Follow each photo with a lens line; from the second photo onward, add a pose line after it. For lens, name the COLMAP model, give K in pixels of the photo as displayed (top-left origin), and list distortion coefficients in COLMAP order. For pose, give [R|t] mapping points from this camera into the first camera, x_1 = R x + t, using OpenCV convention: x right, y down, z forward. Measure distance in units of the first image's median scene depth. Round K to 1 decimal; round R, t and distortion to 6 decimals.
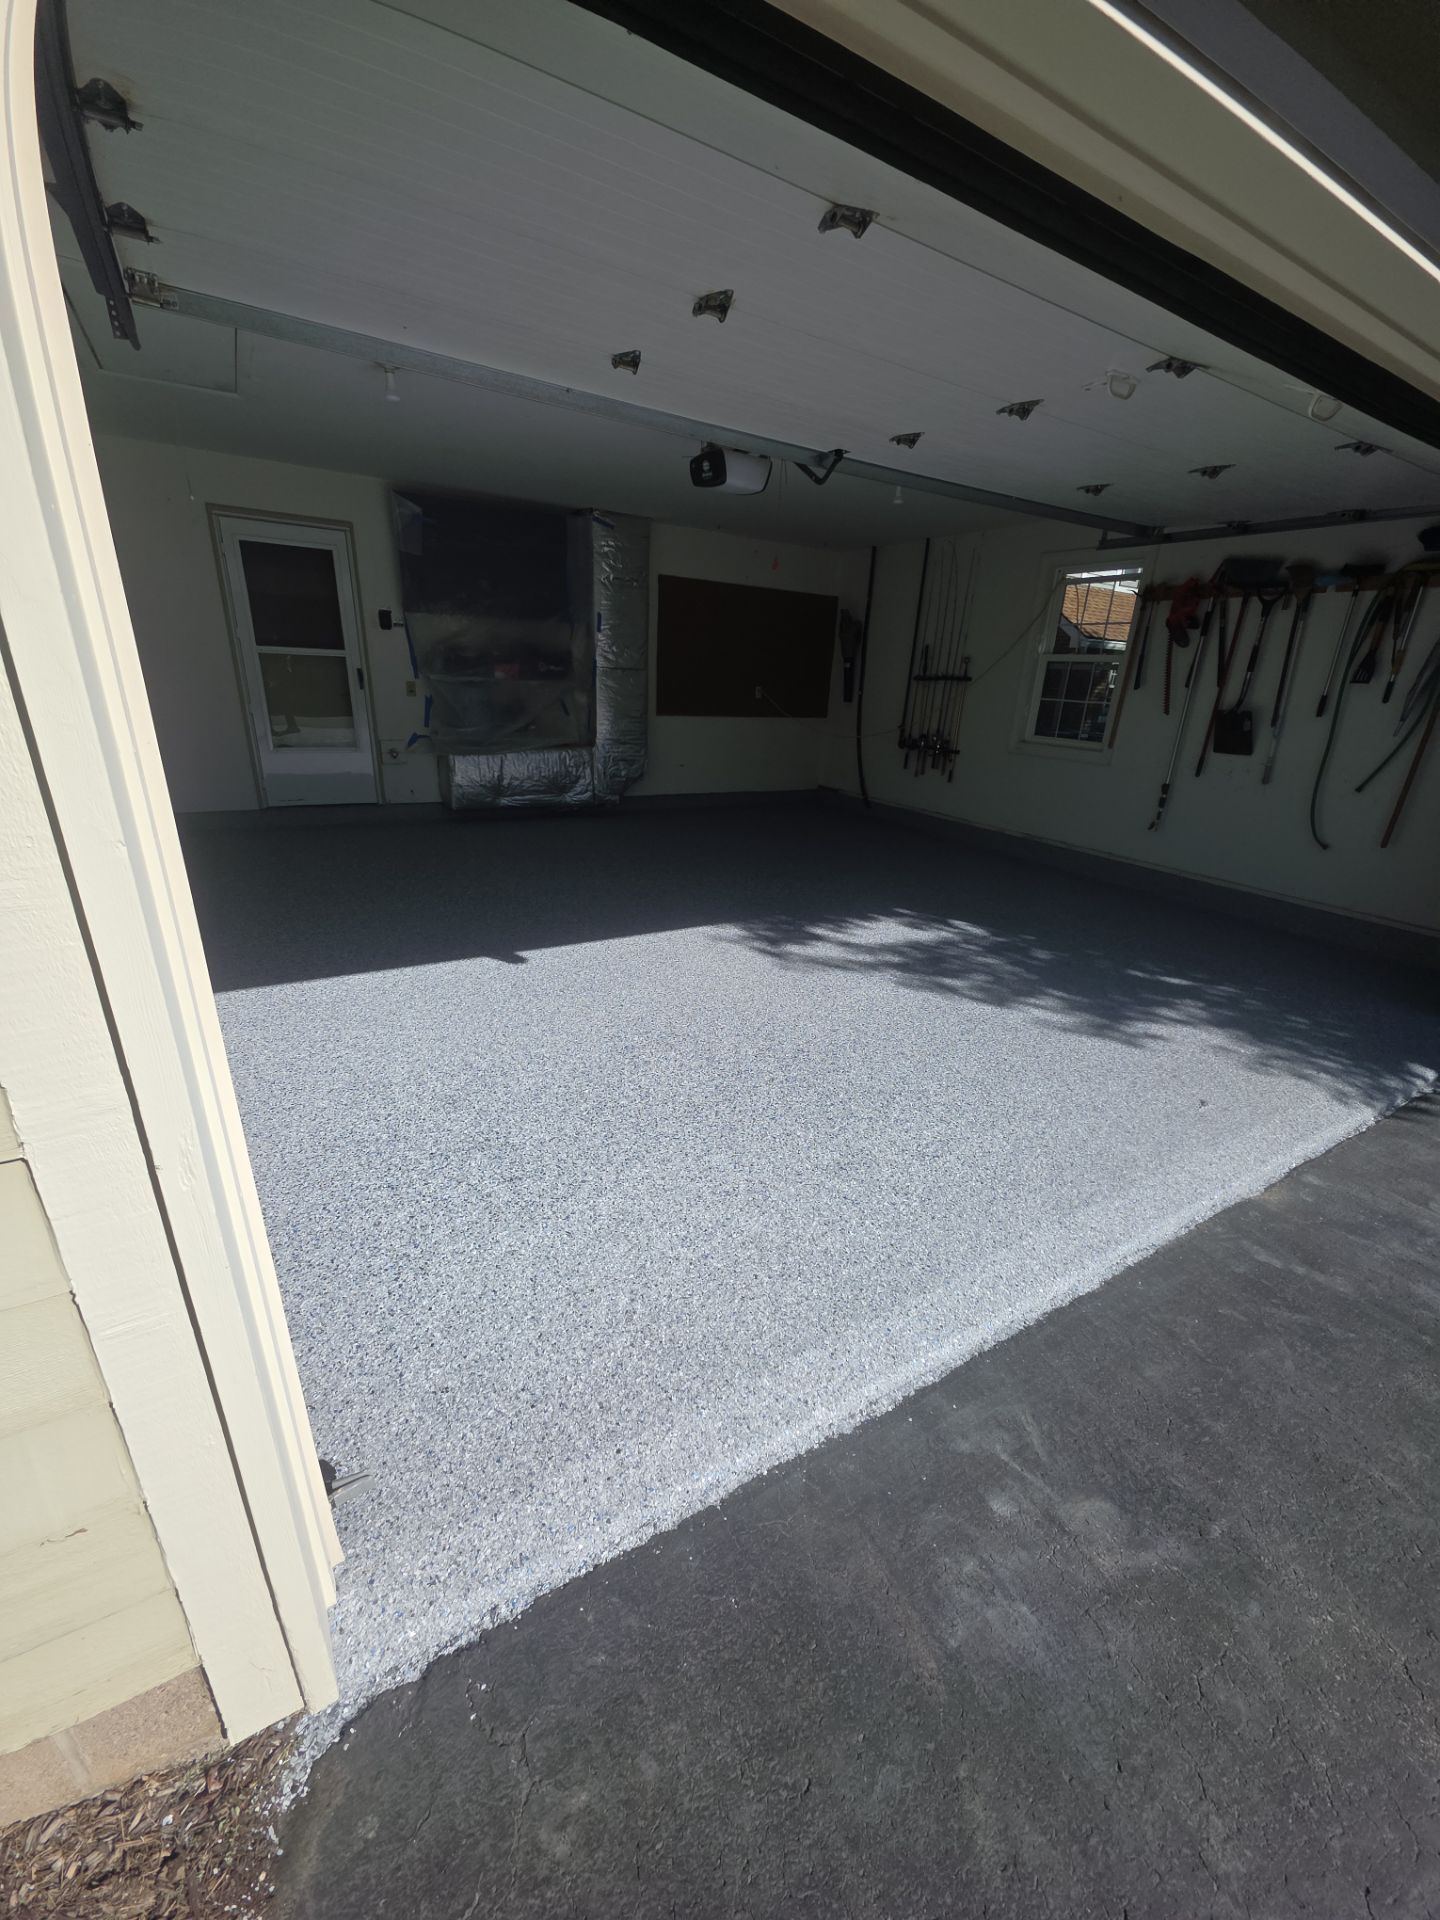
lens RADIAL K [[756.2, 0, 731.1], [0, 756.2, 971.4], [0, 0, 1]] dist [0.005686, -0.004095]
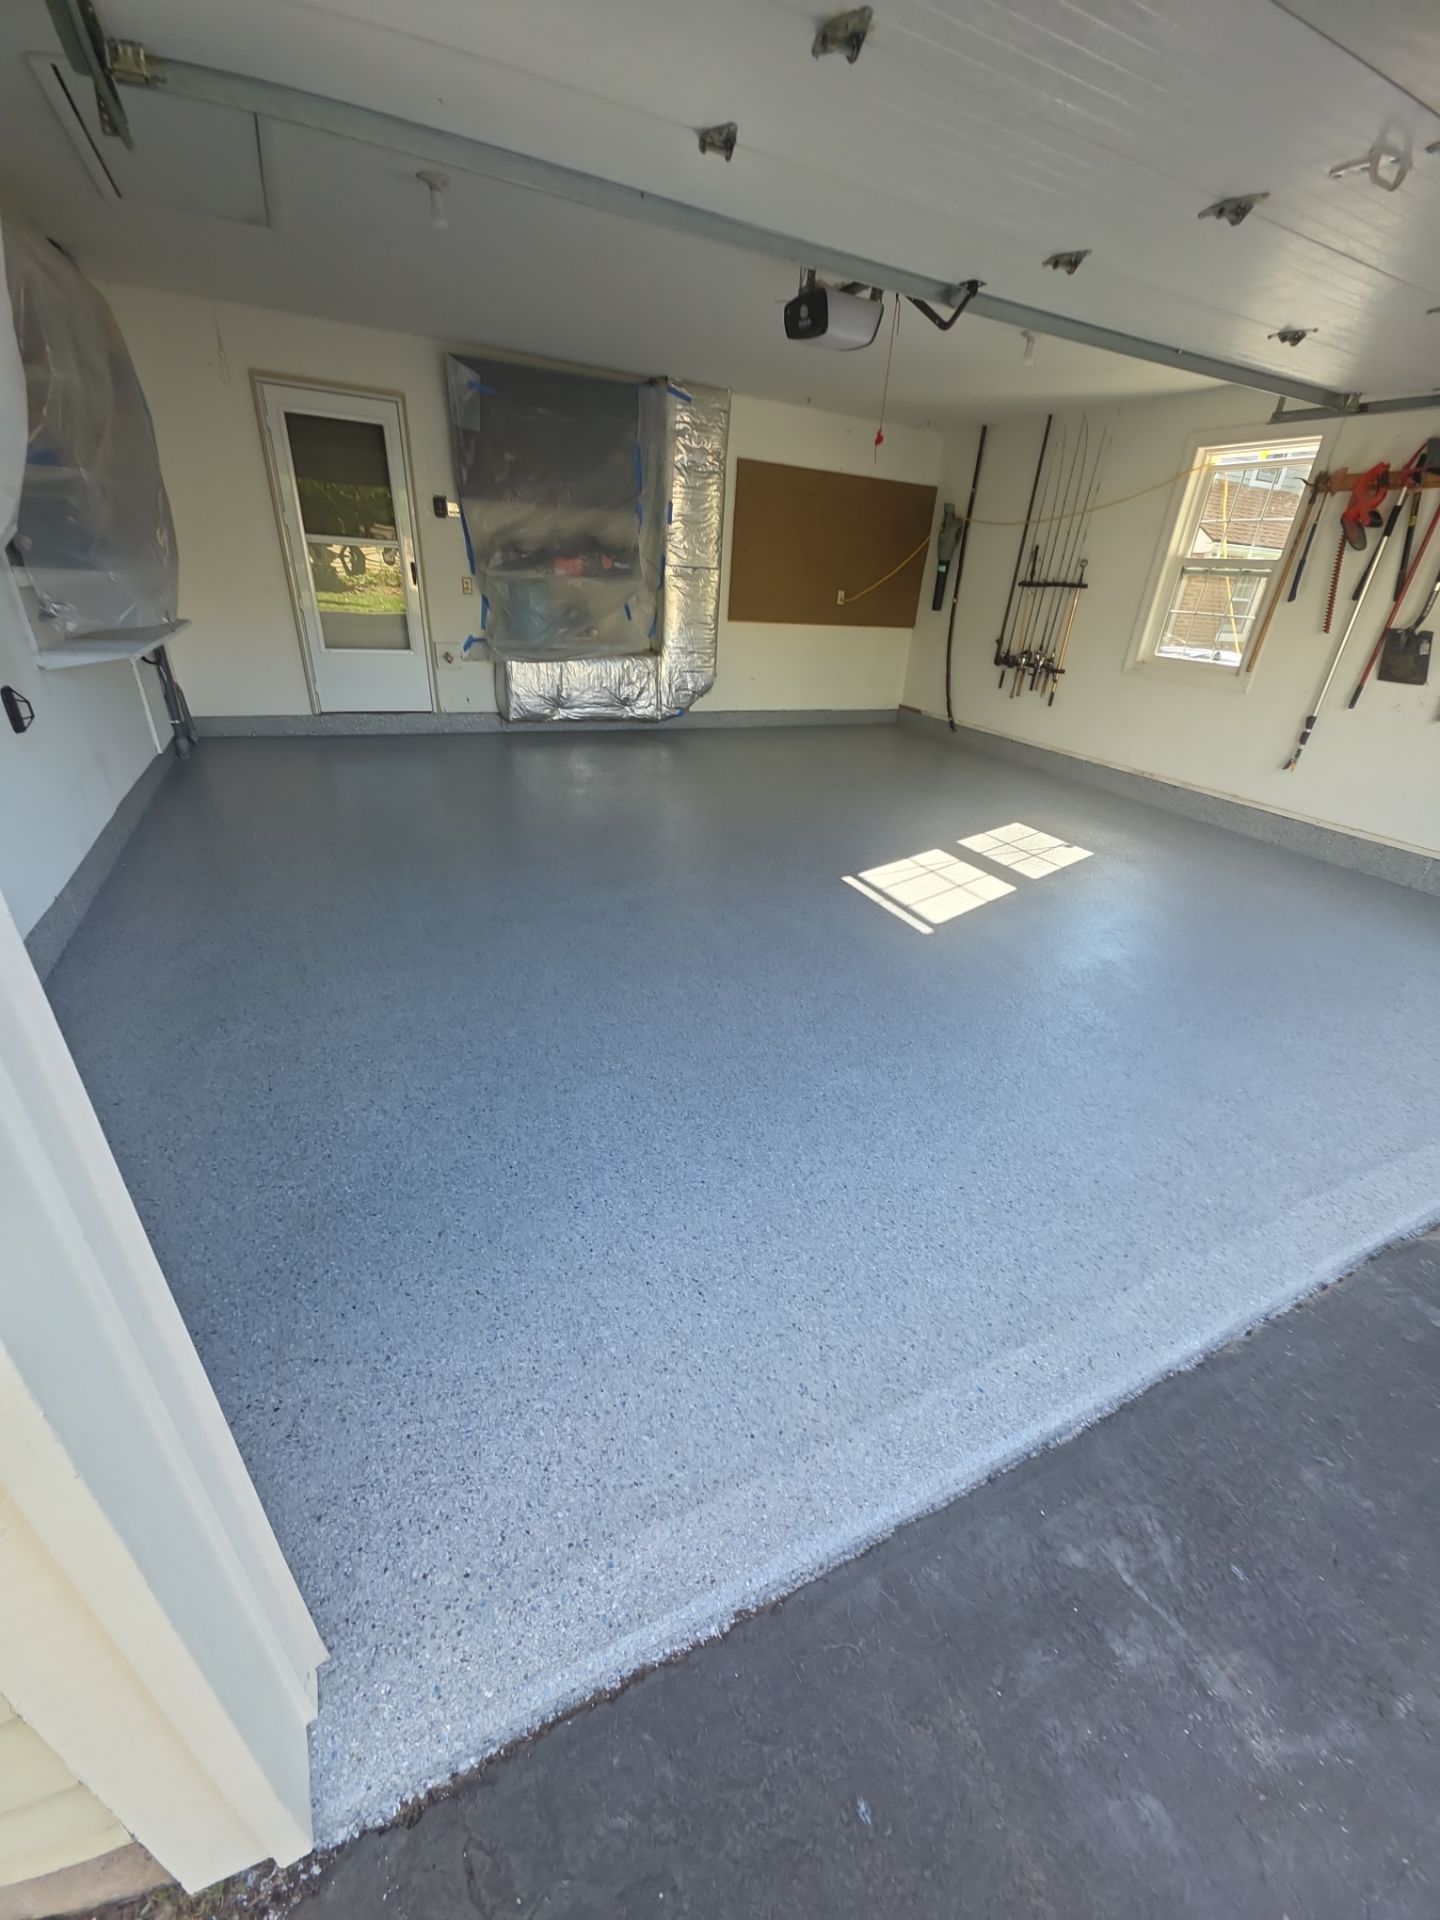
lens RADIAL K [[756.2, 0, 733.4], [0, 756.2, 971.6], [0, 0, 1]] dist [0.005686, -0.004095]
pose [[0.996316, 0.052429, -0.067863, -0.015223], [-0.044990, 0.993256, 0.106859, -0.029053], [0.073008, -0.103413, 0.991956, 0.087966]]
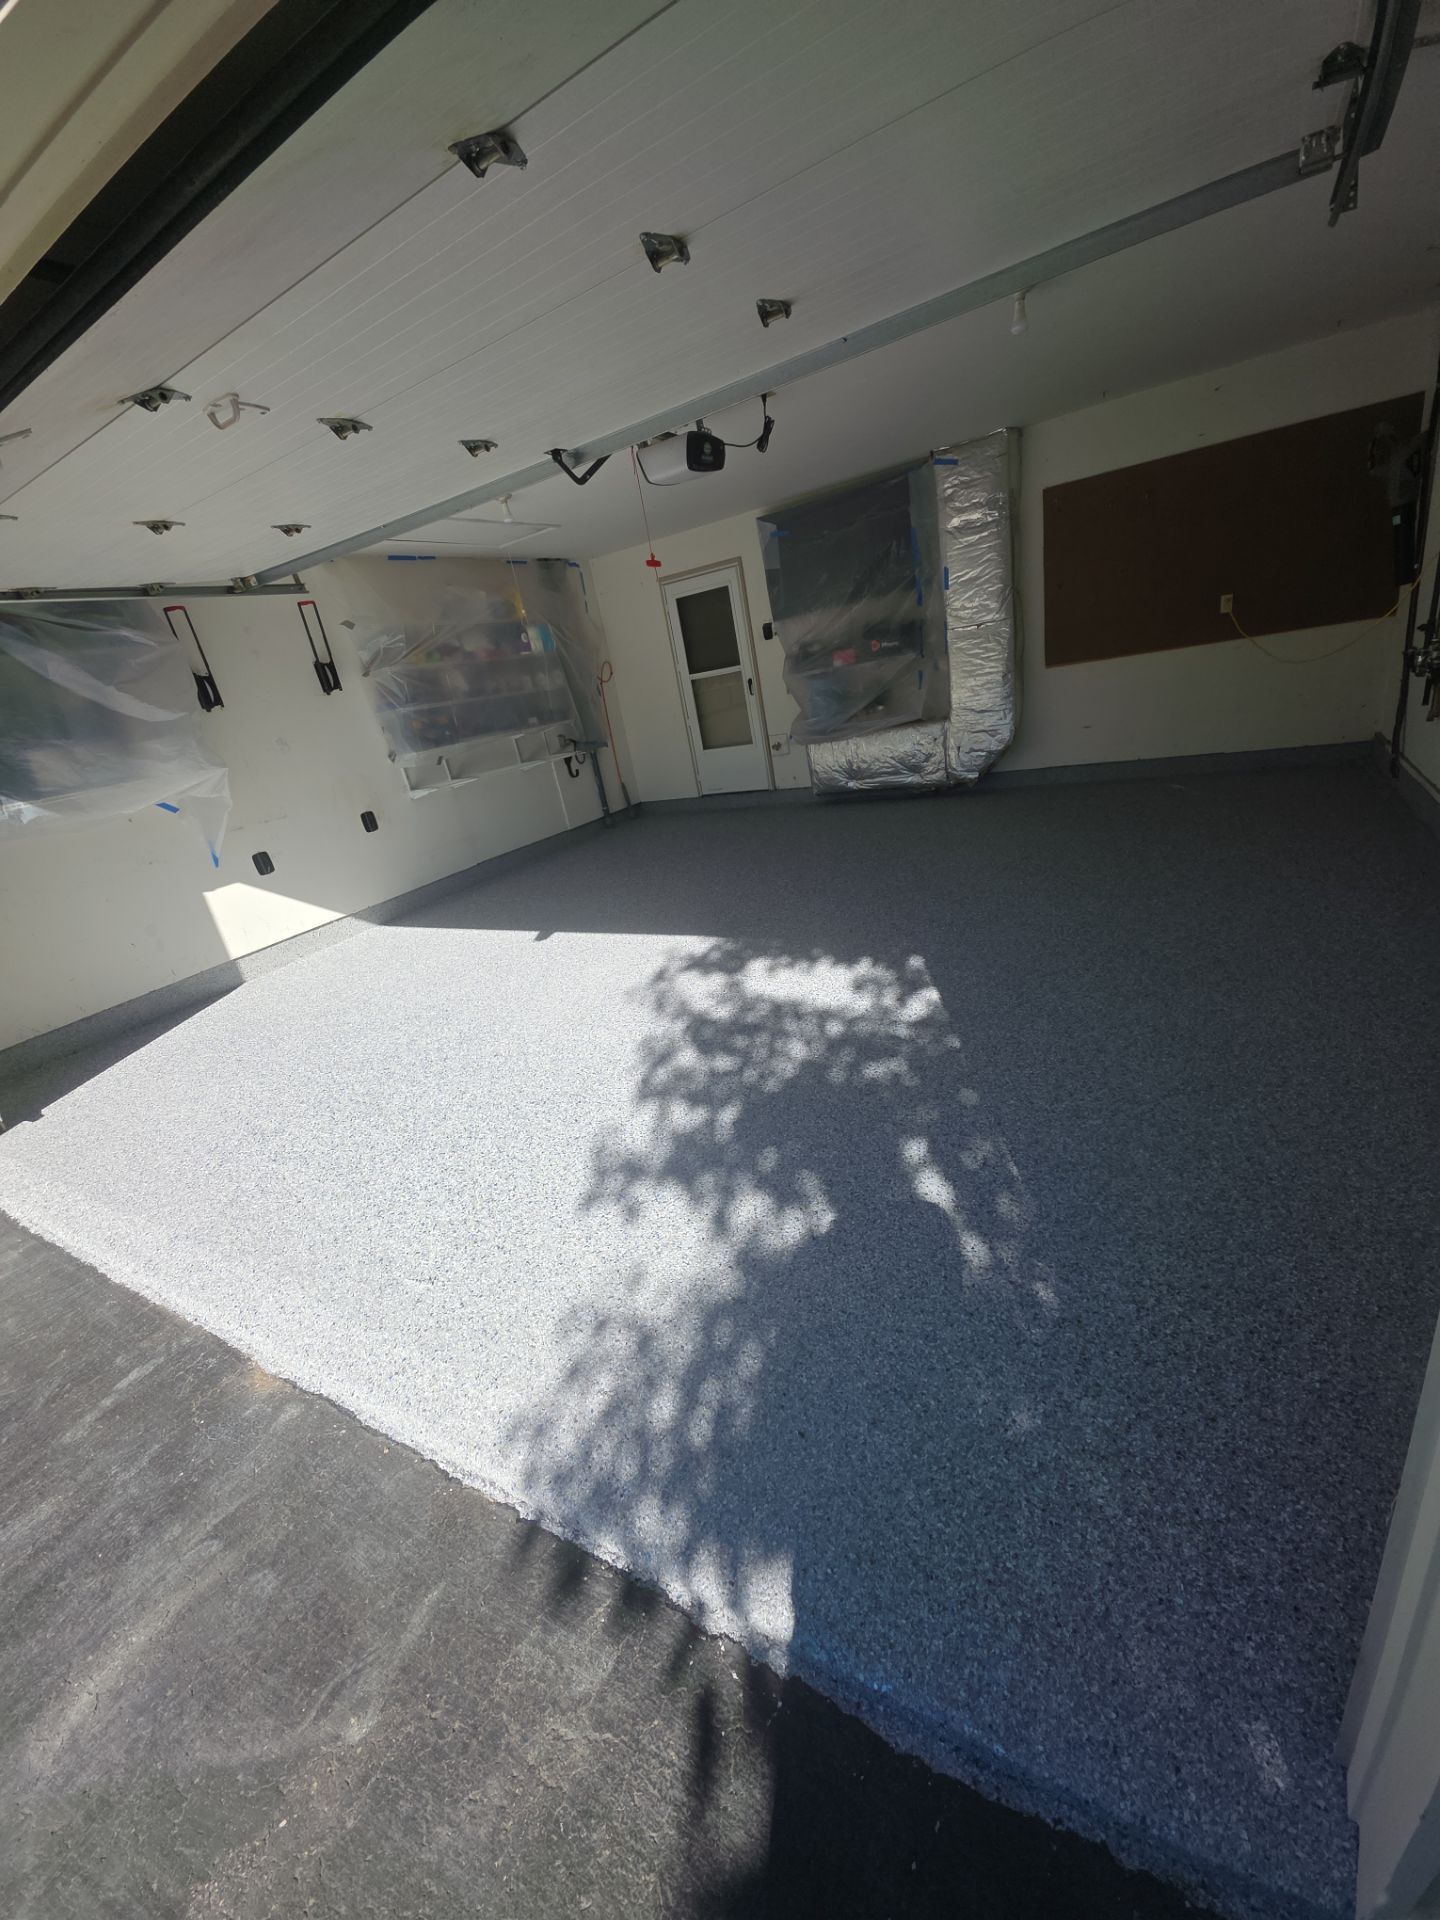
lens RADIAL K [[756.2, 0, 736.8], [0, 756.2, 971.9], [0, 0, 1]] dist [0.005686, -0.004095]
pose [[0.471956, 0.205452, -0.857349, 0.987839], [-0.136503, 0.977769, 0.159166, -0.208707], [0.870990, 0.041911, 0.489509, 0.651860]]
